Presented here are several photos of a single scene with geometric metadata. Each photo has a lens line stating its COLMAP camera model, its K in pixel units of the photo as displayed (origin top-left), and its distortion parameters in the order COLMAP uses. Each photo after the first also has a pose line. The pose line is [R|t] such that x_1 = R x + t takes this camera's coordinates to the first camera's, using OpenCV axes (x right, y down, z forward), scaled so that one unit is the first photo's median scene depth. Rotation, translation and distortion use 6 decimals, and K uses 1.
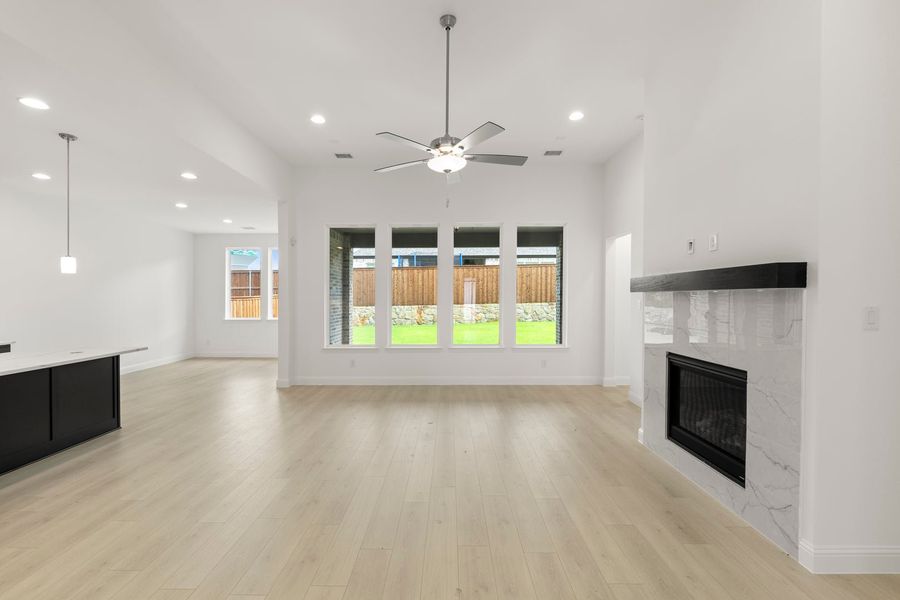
lens RADIAL K [[389.7, 0, 450.0], [0, 389.7, 300.0], [0, 0, 1]] dist [-0.003089, -0.000110]
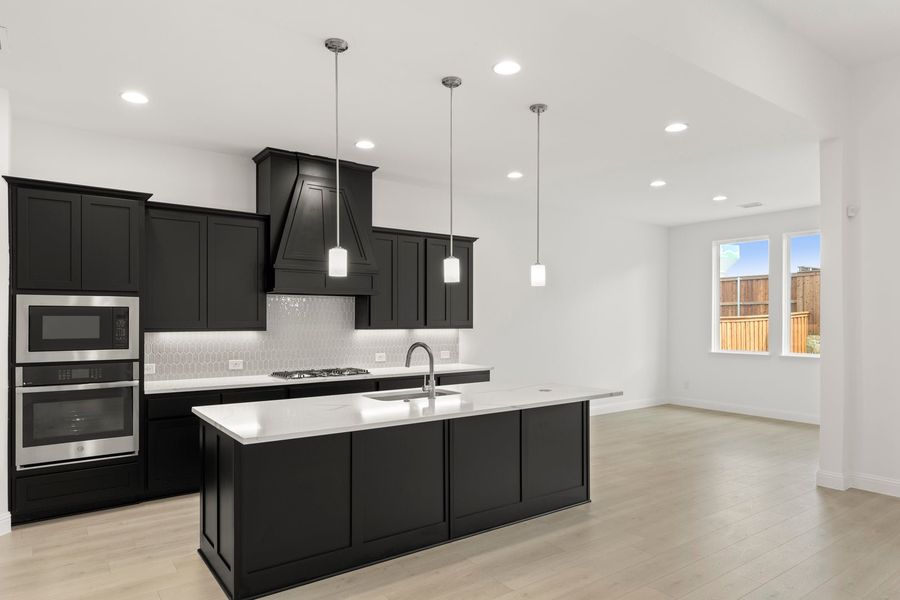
lens RADIAL K [[565.7, 0, 447.1], [0, 565.7, 305.5], [0, 0, 1]] dist [0.004569, 0.000379]
pose [[0.595236, -0.015067, -0.803410, -0.122869], [-0.008157, 0.999659, -0.024791, -0.001354], [0.803510, 0.021310, 0.594910, 0.122661]]
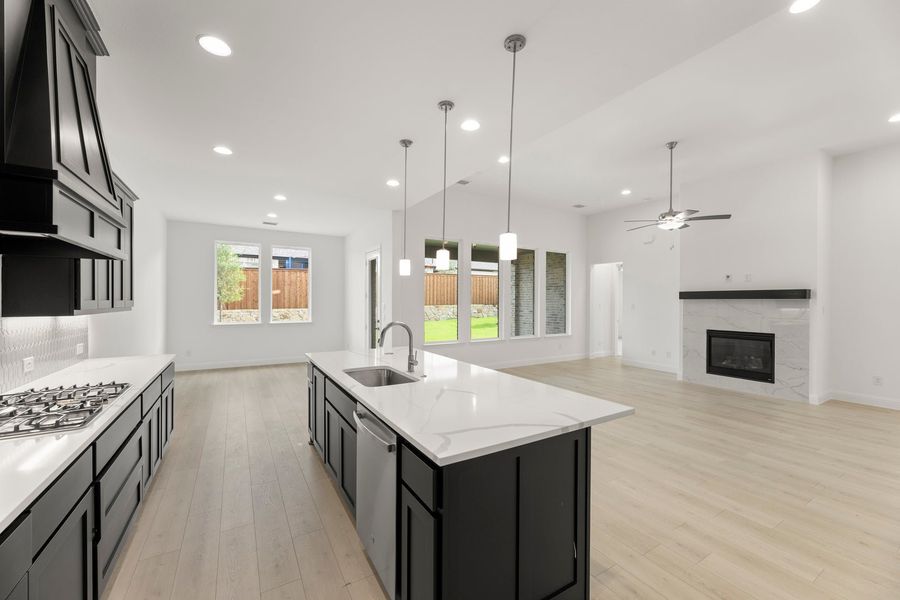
lens RADIAL K [[360.3, 0, 450.0], [0, 360.3, 300.0], [0, 0, 1]] dist [0.000886, 0.000069]
pose [[0.844449, 0.008705, 0.535566, -0.895443], [-0.003903, 0.999941, -0.010098, 0.002862], [-0.535622, 0.006437, 0.844433, 0.083402]]
